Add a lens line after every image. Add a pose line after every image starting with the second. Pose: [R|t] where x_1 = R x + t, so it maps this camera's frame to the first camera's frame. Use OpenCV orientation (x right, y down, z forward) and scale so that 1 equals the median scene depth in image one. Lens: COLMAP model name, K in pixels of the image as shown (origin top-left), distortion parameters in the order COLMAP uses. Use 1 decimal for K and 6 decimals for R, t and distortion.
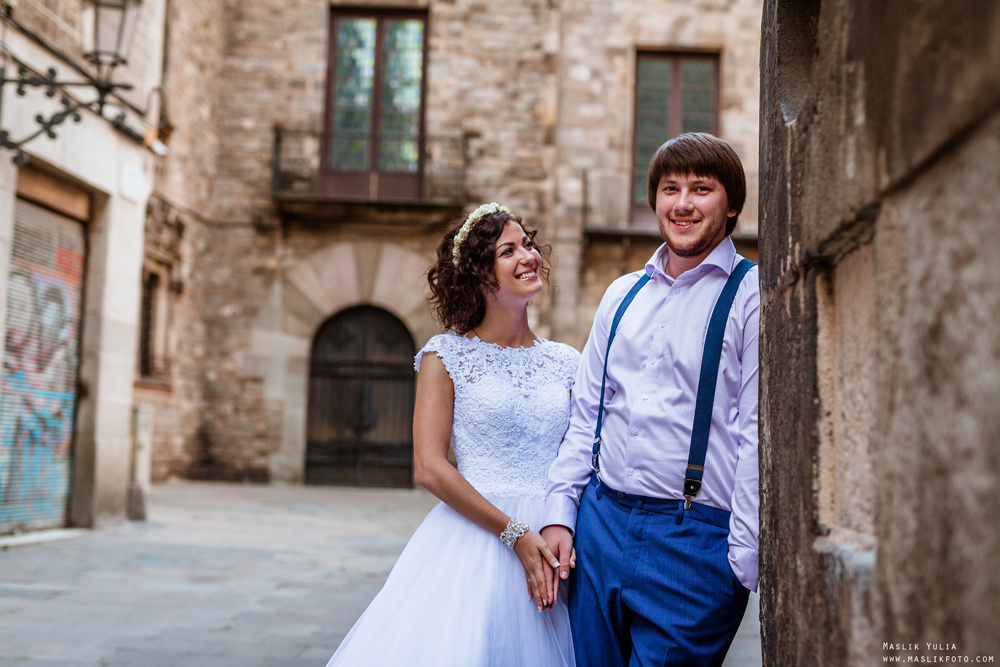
lens RADIAL K [[1385.9, 0, 500.4], [0, 1385.9, 318.6], [0, 0, 1]] dist [-0.009251, 0.011367]
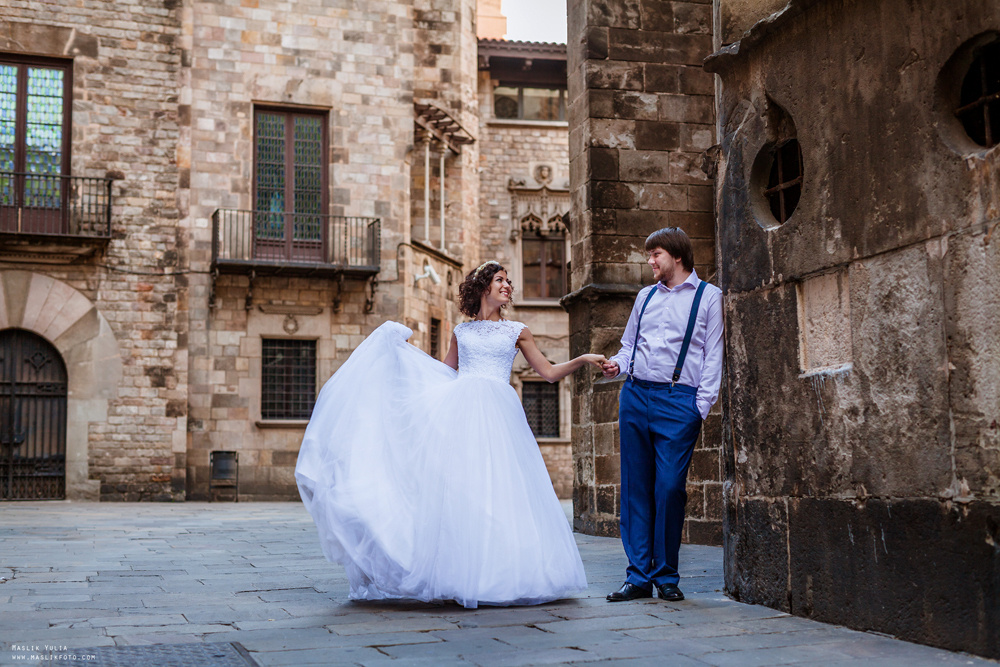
lens RADIAL K [[1359.1, 0, 500.0], [0, 1359.1, 333.5], [0, 0, 1]] dist [-0.009164, 0.044746]
pose [[0.935767, -0.007126, 0.352548, -0.116109], [0.011442, 0.999883, -0.010158, 0.007931], [-0.352434, 0.013539, 0.935739, -0.123593]]
